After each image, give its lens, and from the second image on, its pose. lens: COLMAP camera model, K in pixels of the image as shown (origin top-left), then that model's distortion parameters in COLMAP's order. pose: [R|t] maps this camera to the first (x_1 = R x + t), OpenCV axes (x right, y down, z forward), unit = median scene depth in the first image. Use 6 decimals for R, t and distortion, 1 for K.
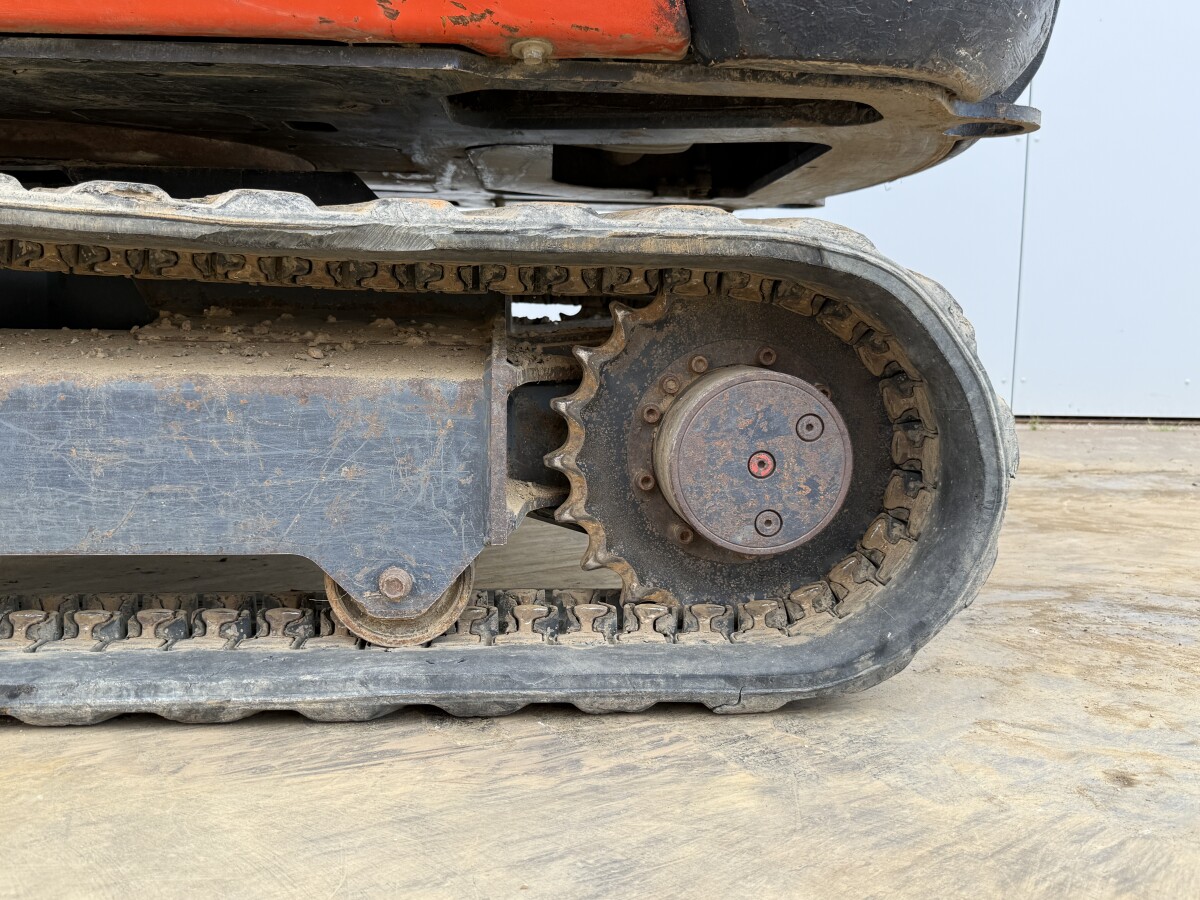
lens RADIAL K [[1067.6, 0, 602.1], [0, 1067.6, 455.7], [0, 0, 1]] dist [0.166612, -0.355046]
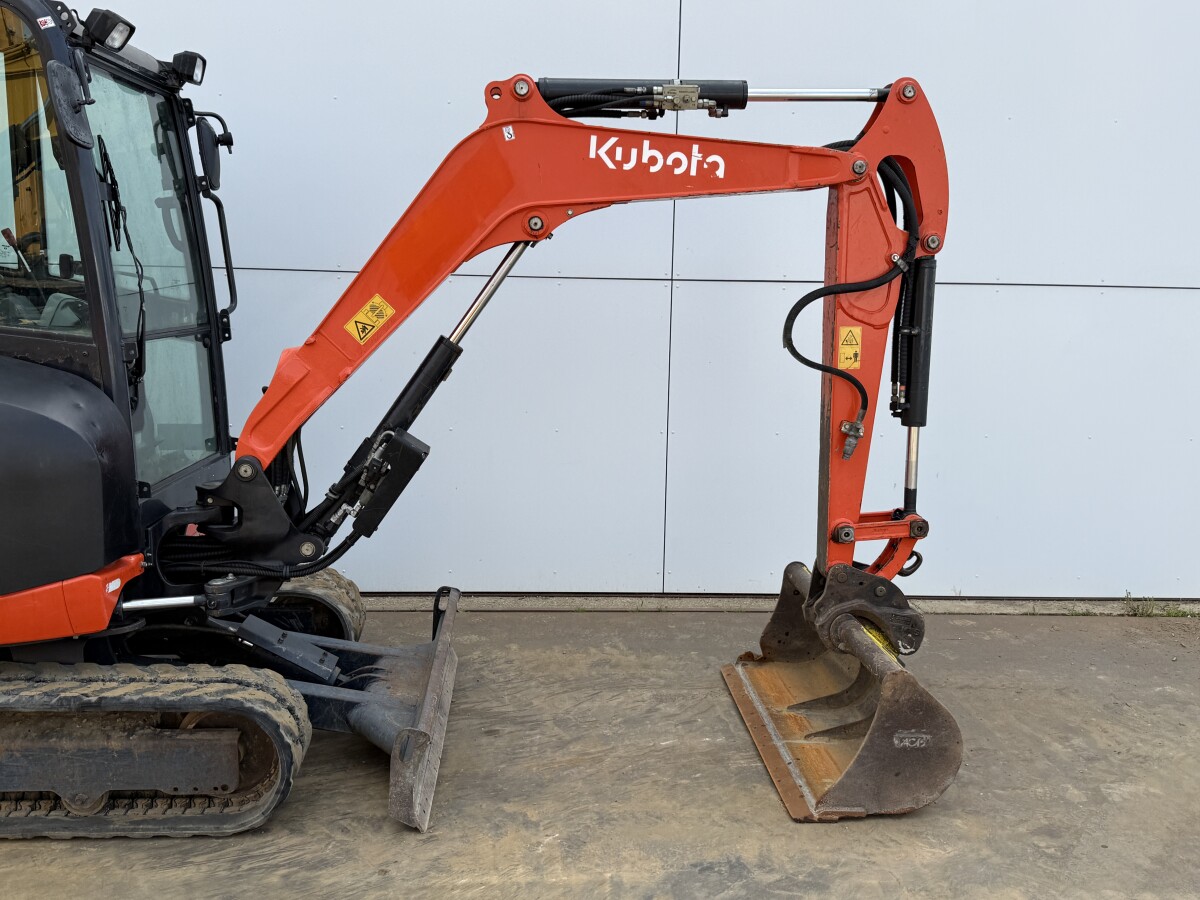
lens RADIAL K [[1079.9, 0, 601.7], [0, 1079.9, 457.8], [0, 0, 1]] dist [0.170269, -0.358028]
pose [[0.999975, 0.003836, -0.005900, 0.986954], [-0.003683, 0.999665, 0.025619, -0.971828], [0.005996, -0.025596, 0.999654, -2.171536]]
